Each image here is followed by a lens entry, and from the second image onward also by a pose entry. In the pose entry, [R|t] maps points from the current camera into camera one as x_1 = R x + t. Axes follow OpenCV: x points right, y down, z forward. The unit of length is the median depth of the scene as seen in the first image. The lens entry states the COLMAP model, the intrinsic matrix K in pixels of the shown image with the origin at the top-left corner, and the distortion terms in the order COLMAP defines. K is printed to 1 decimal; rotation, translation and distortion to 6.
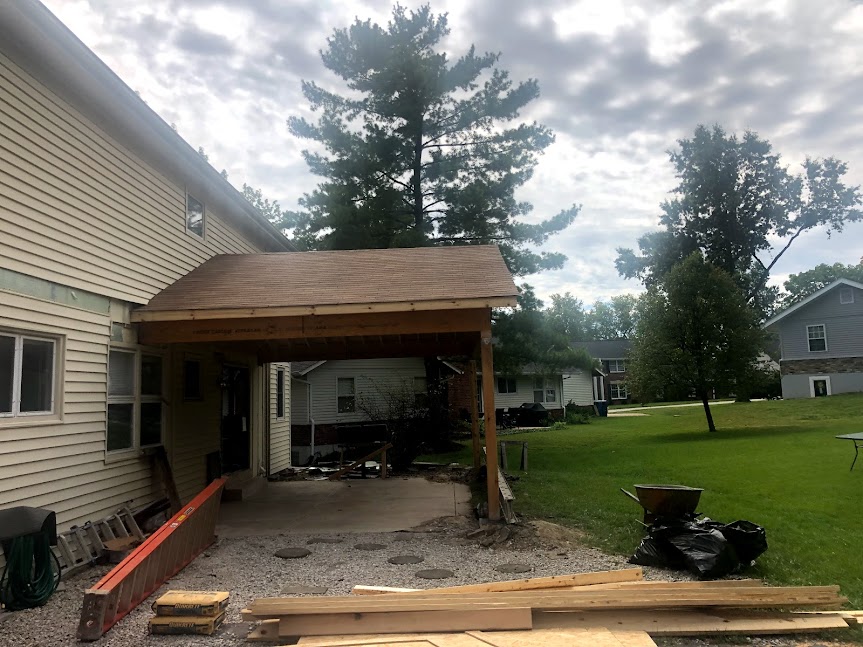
lens RADIAL K [[700.5, 0, 429.4], [0, 700.5, 319.5], [0, 0, 1]] dist [0.026461, -0.003990]
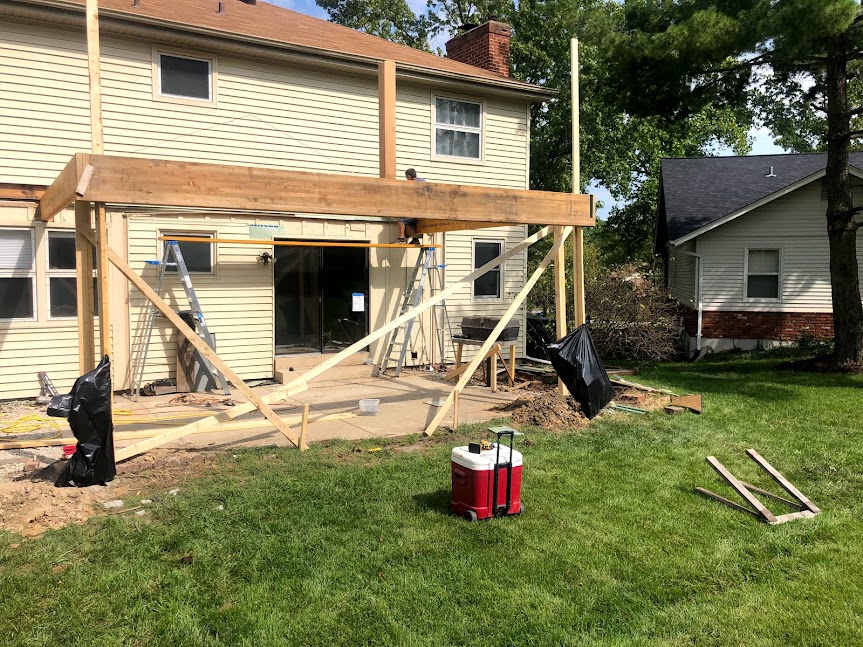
lens RADIAL K [[705.7, 0, 431.4], [0, 705.7, 312.8], [0, 0, 1]] dist [0.009890, -0.003533]
pose [[0.550289, 0.090177, -0.830091, 0.312805], [0.065450, 0.986433, 0.150550, 0.019517], [0.832405, -0.137176, 0.536921, 0.356715]]
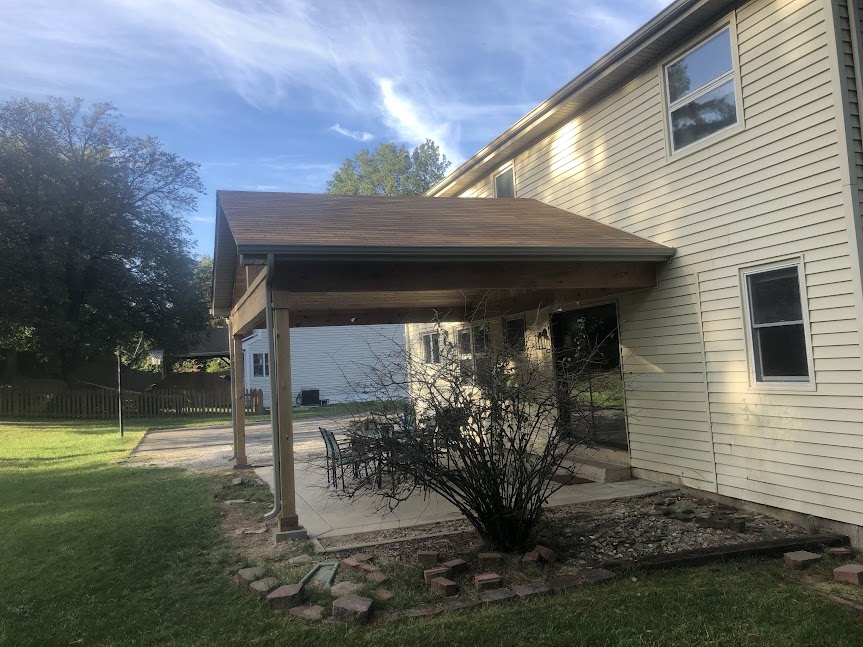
lens RADIAL K [[705.7, 0, 431.4], [0, 705.7, 312.8], [0, 0, 1]] dist [0.009890, -0.003533]
pose [[-0.927863, 0.064361, -0.367326, 0.088834], [0.130195, 0.978923, -0.157351, 0.098847], [0.349456, -0.193824, -0.916685, 0.940633]]
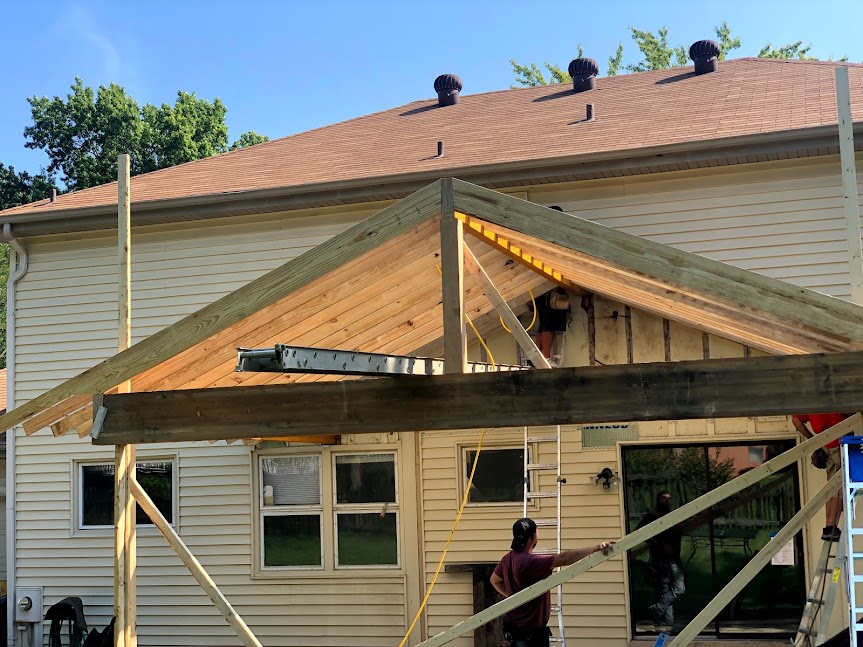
lens RADIAL K [[1279.5, 0, 449.5], [0, 1279.5, 329.6], [0, 0, 1]] dist [0.038776, -0.036511]
pose [[-0.278705, -0.067708, -0.957987, 0.409020], [0.146050, 0.982921, -0.111960, 0.036873], [0.949207, -0.171118, -0.264056, 0.621844]]
